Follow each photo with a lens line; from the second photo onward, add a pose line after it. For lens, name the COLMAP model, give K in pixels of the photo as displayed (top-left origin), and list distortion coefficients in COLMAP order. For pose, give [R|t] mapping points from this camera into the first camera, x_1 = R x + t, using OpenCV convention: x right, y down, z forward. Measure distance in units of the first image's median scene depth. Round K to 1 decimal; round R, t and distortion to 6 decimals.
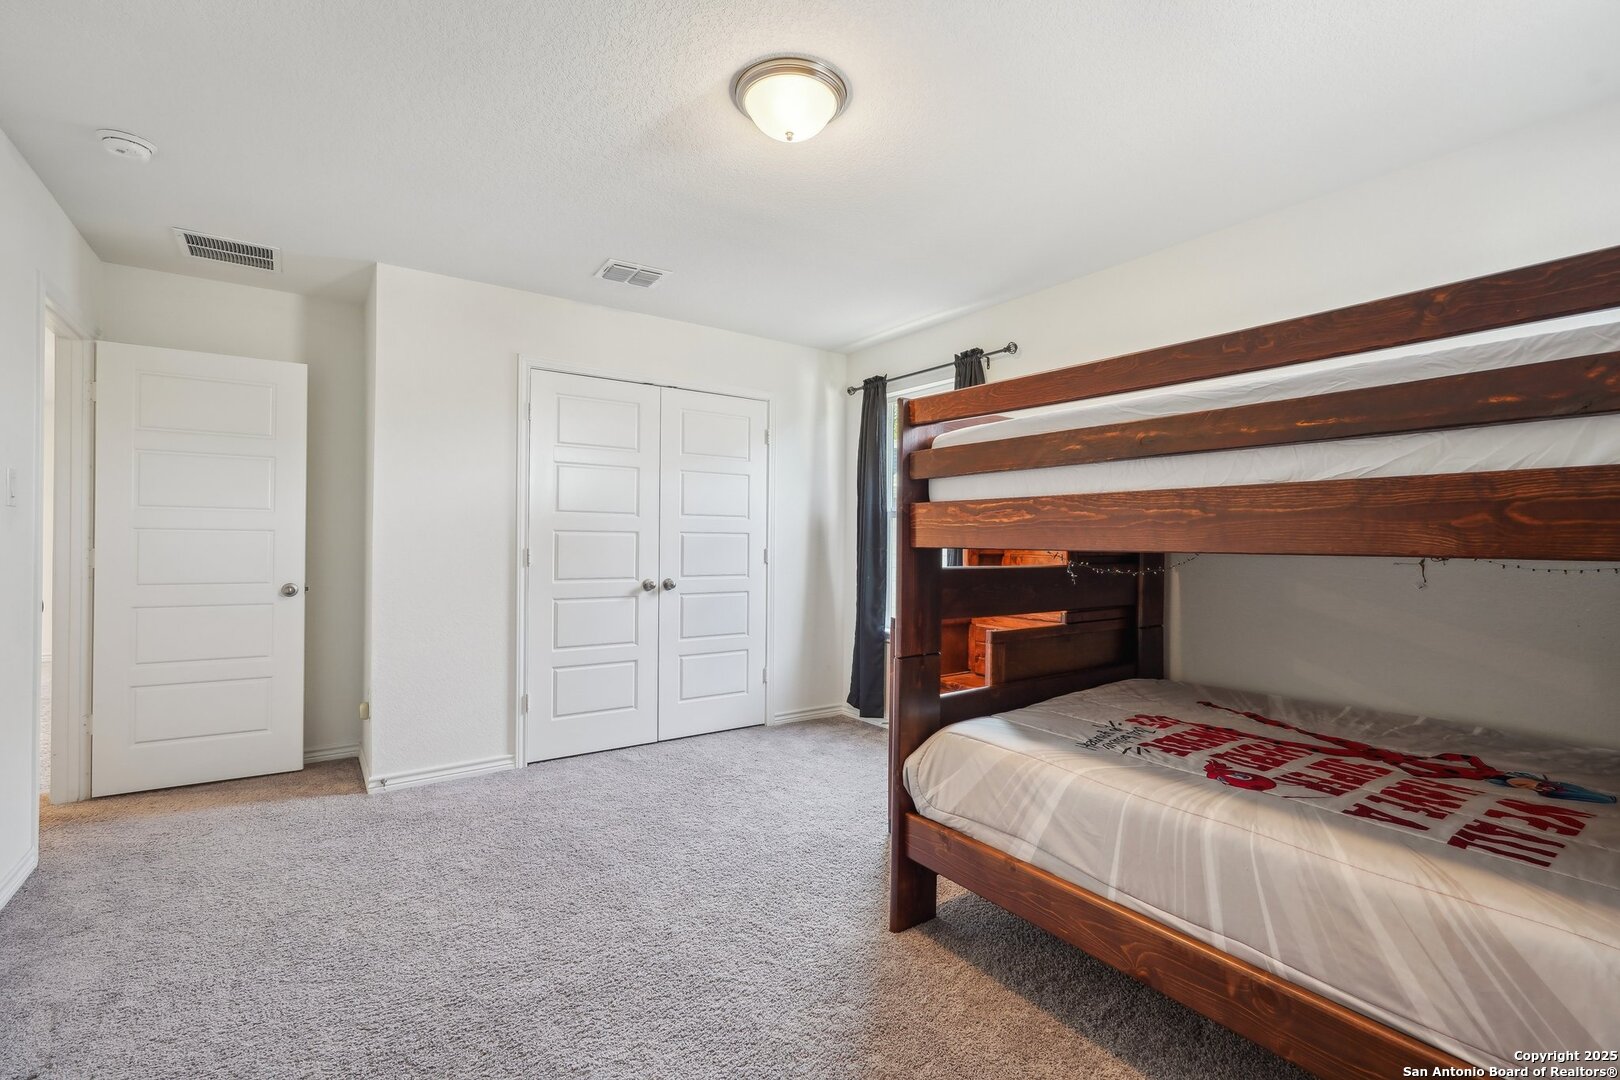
lens RADIAL K [[725.7, 0, 810.7], [0, 725.7, 544.5], [0, 0, 1]] dist [-0.003268, 0.002216]
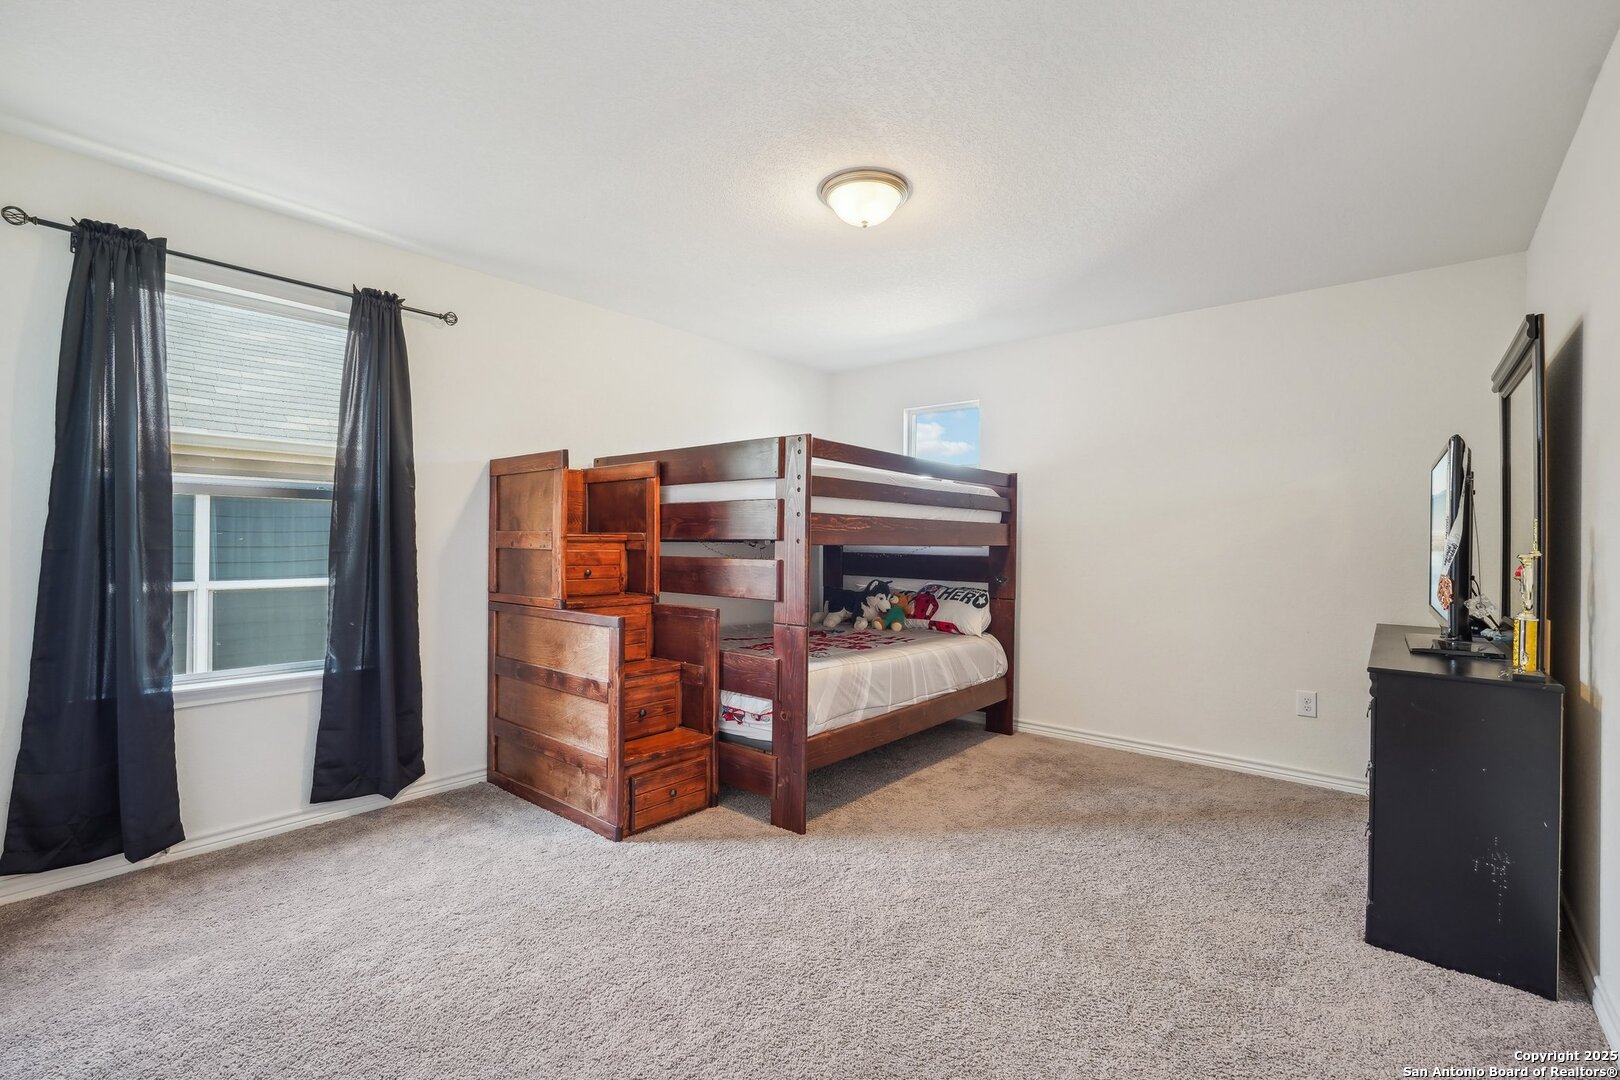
lens RADIAL K [[725.7, 0, 810.8], [0, 725.7, 540.5], [0, 0, 1]] dist [-0.003268, 0.002216]
pose [[-0.261192, -0.005703, 0.965270, -1.367398], [-0.006014, 0.999973, 0.004281, -0.010045], [-0.965268, -0.004687, -0.261220, 1.569690]]
